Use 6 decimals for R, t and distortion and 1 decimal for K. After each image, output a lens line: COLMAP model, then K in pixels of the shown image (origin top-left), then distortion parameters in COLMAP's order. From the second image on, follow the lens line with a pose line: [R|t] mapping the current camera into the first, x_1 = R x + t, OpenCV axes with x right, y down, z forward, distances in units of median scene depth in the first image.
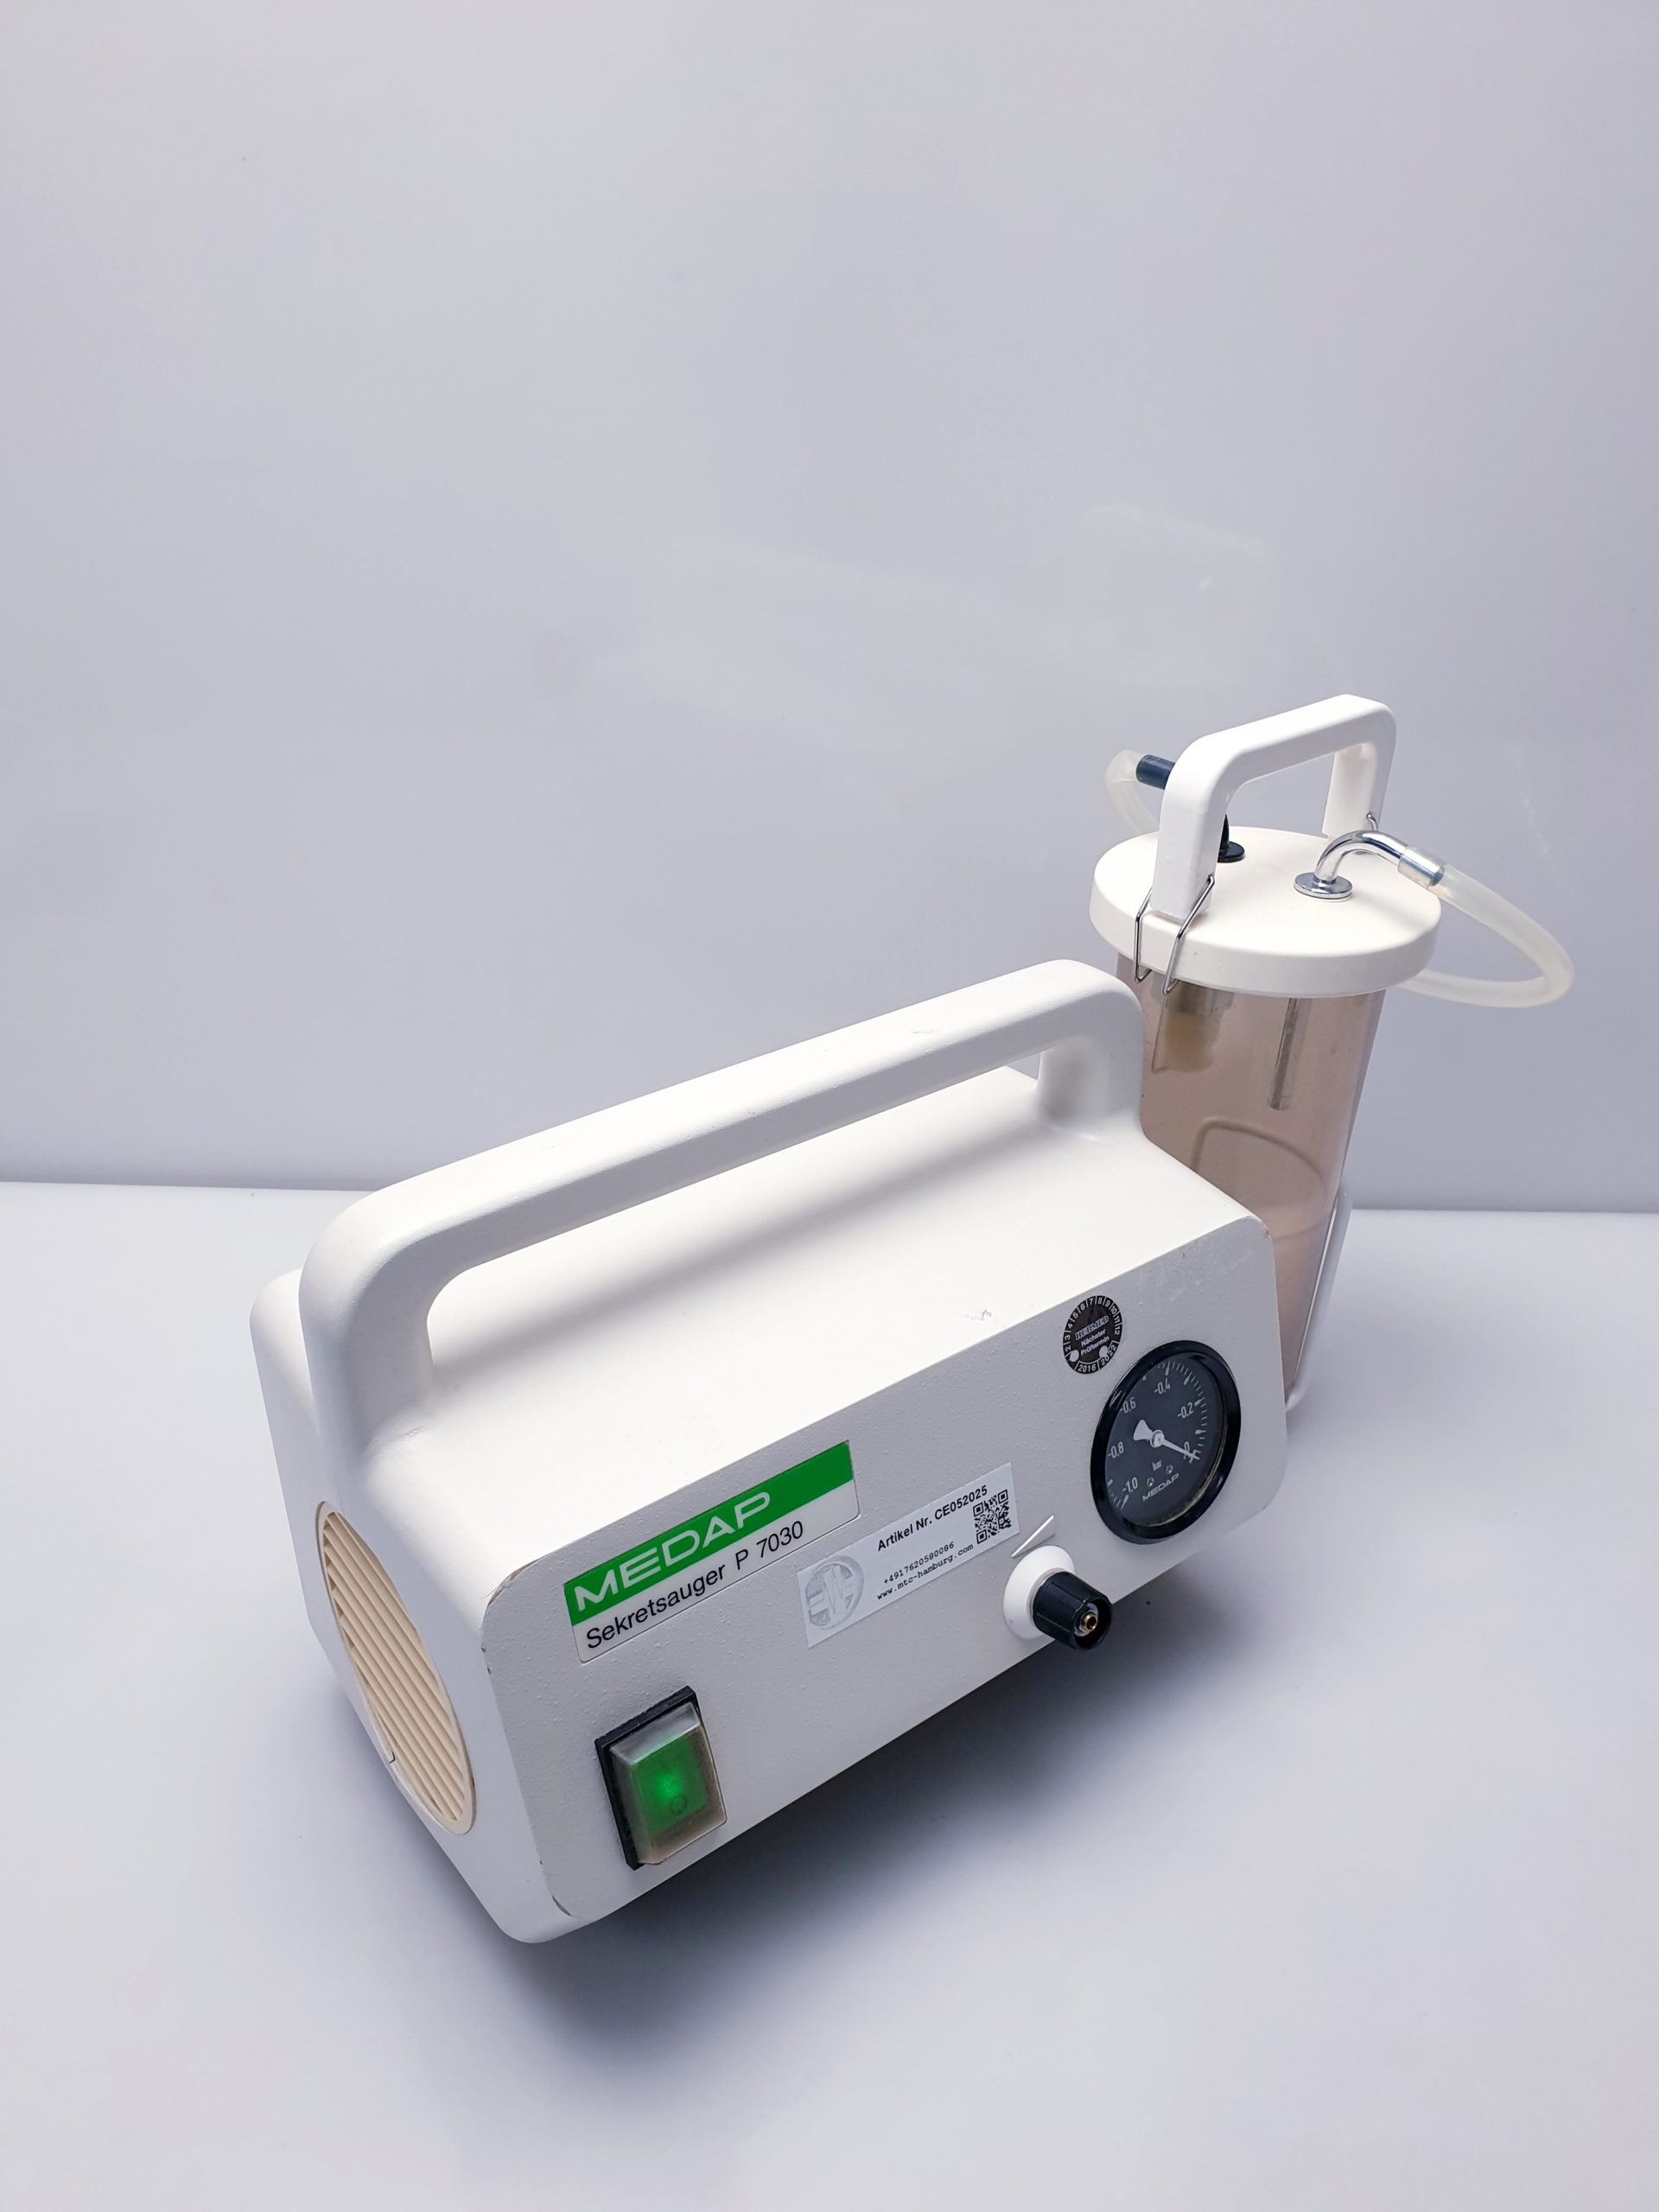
lens RADIAL K [[1536.4, 0, 829.5], [0, 1536.4, 1106.0], [0, 0, 1]] dist [0.166128, -0.369213]
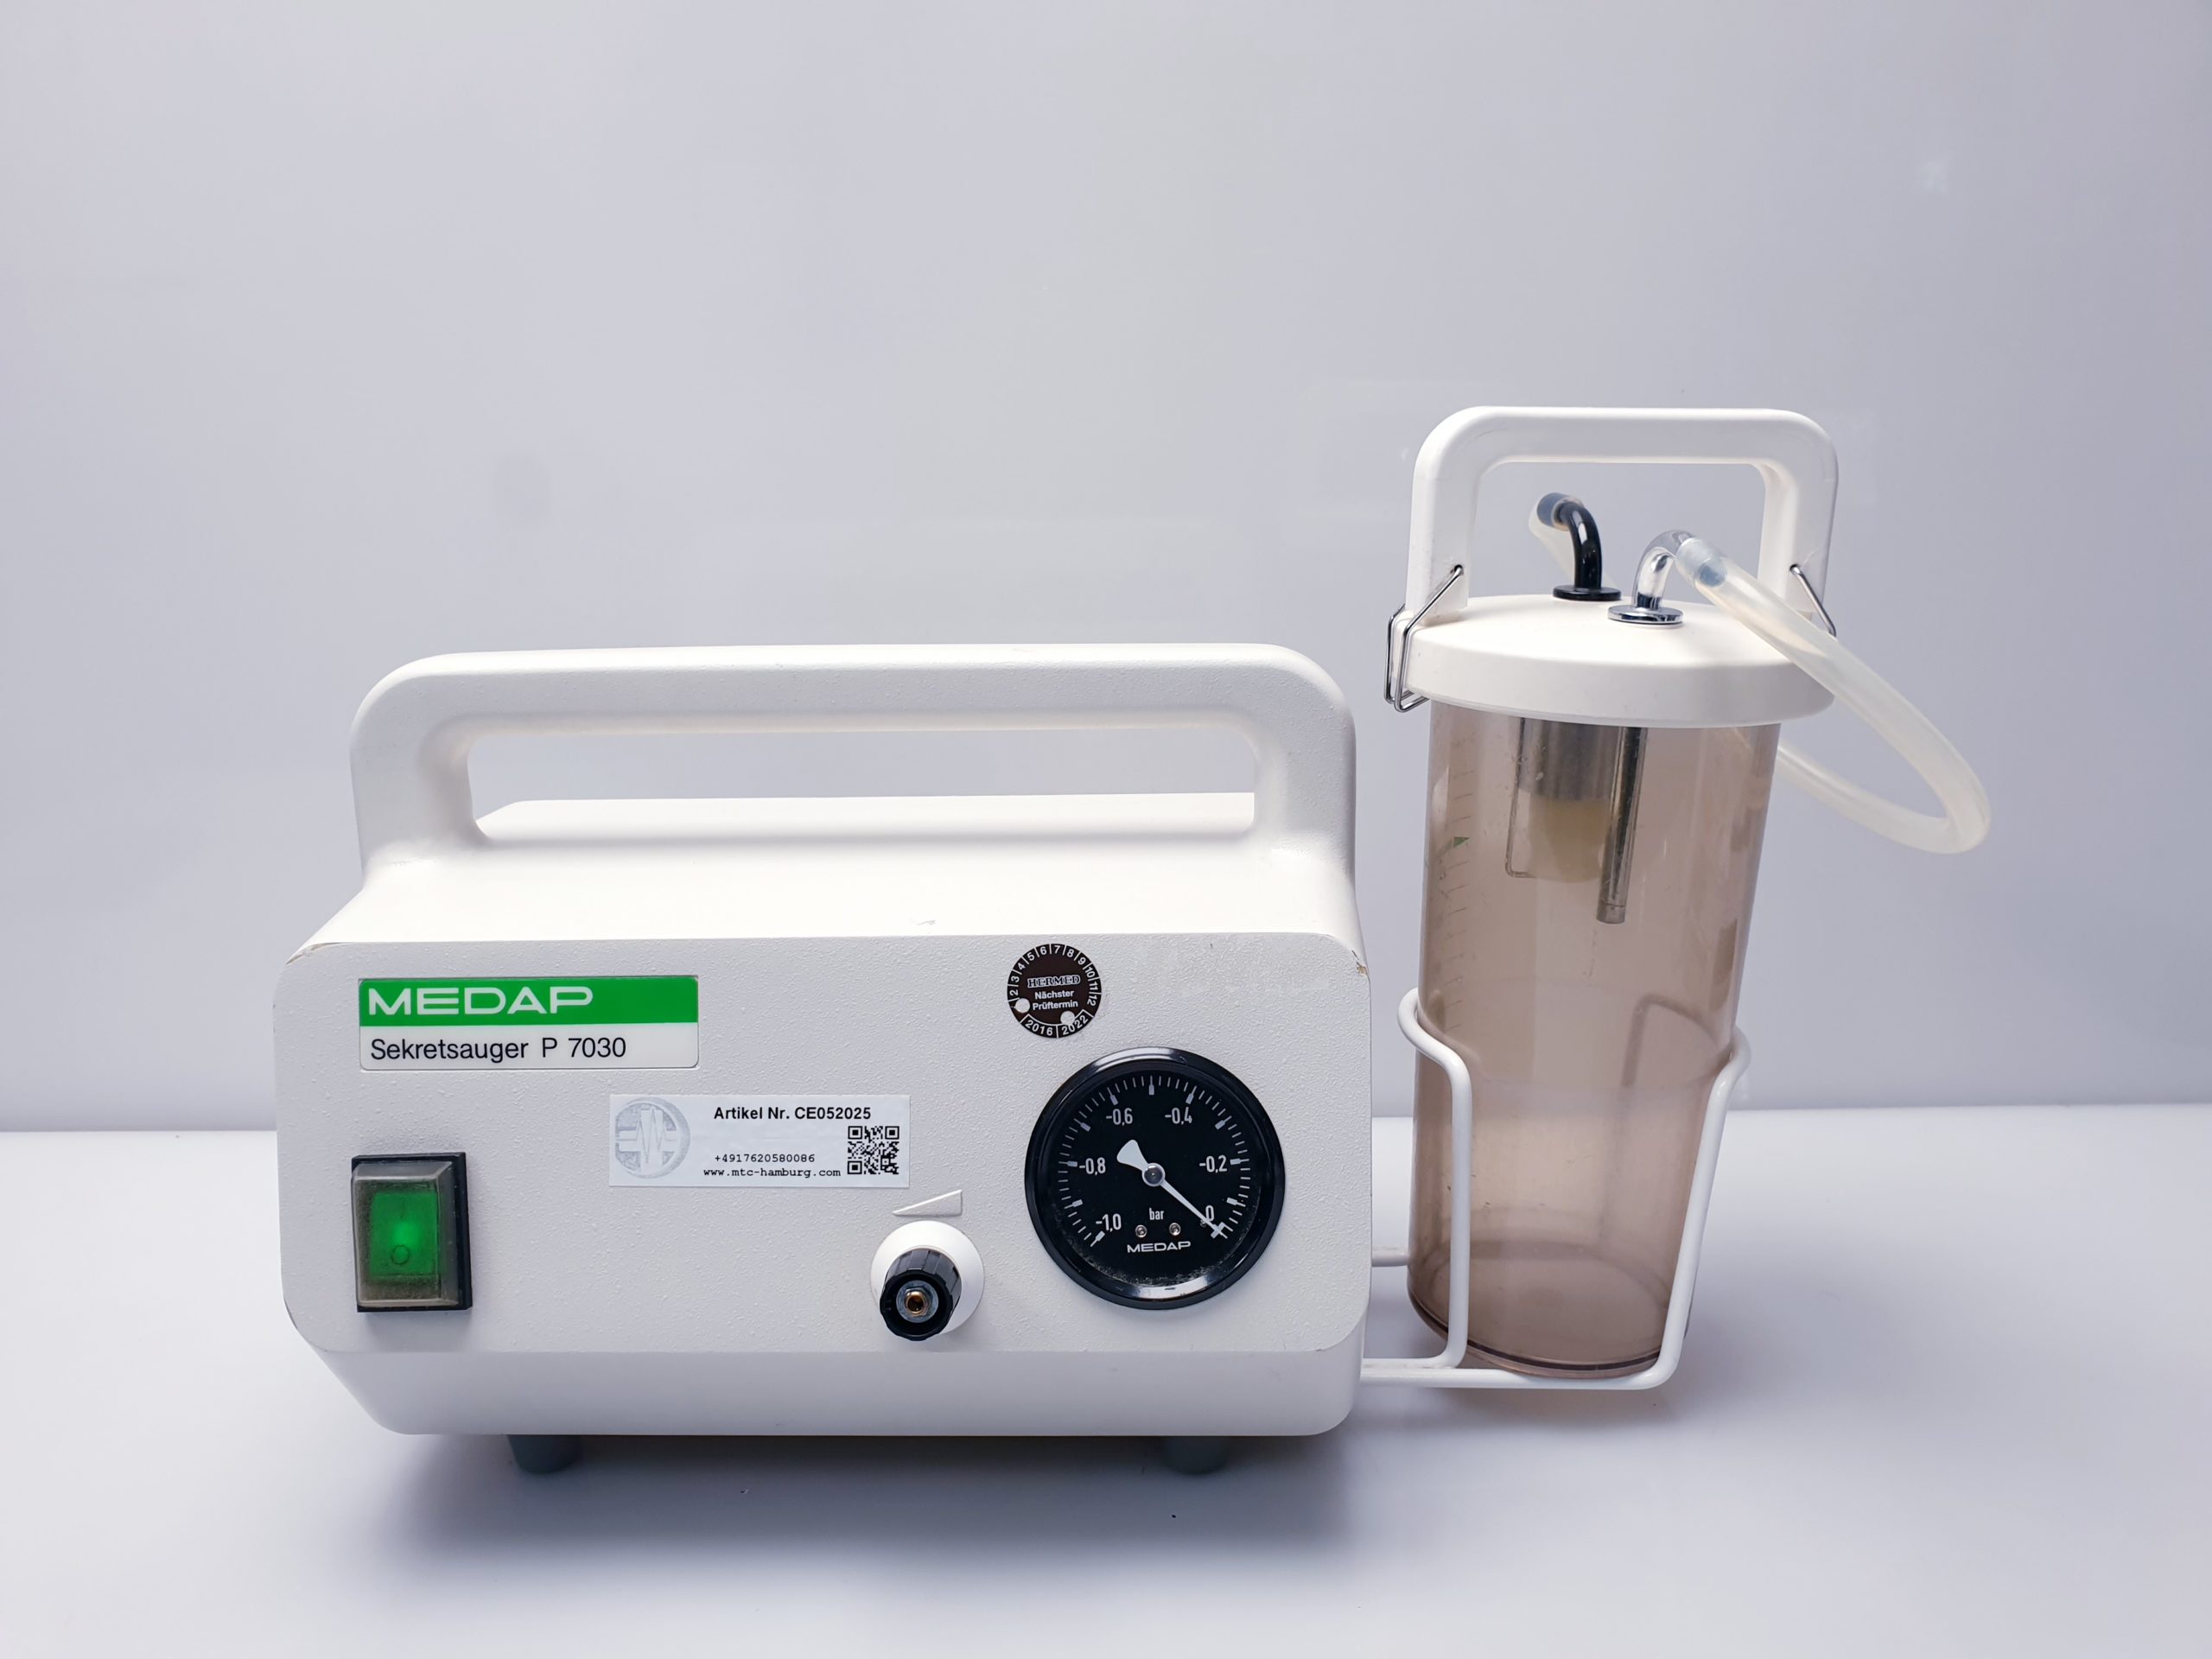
lens RADIAL K [[1536.4, 0, 1106.0], [0, 1536.4, 829.5], [0, 0, 1]] dist [0.166128, -0.369213]
pose [[0.805433, 0.150015, -0.573388, 0.701886], [-0.282508, 0.947637, -0.148906, 0.191777], [0.521026, 0.281920, 0.805639, 0.325039]]
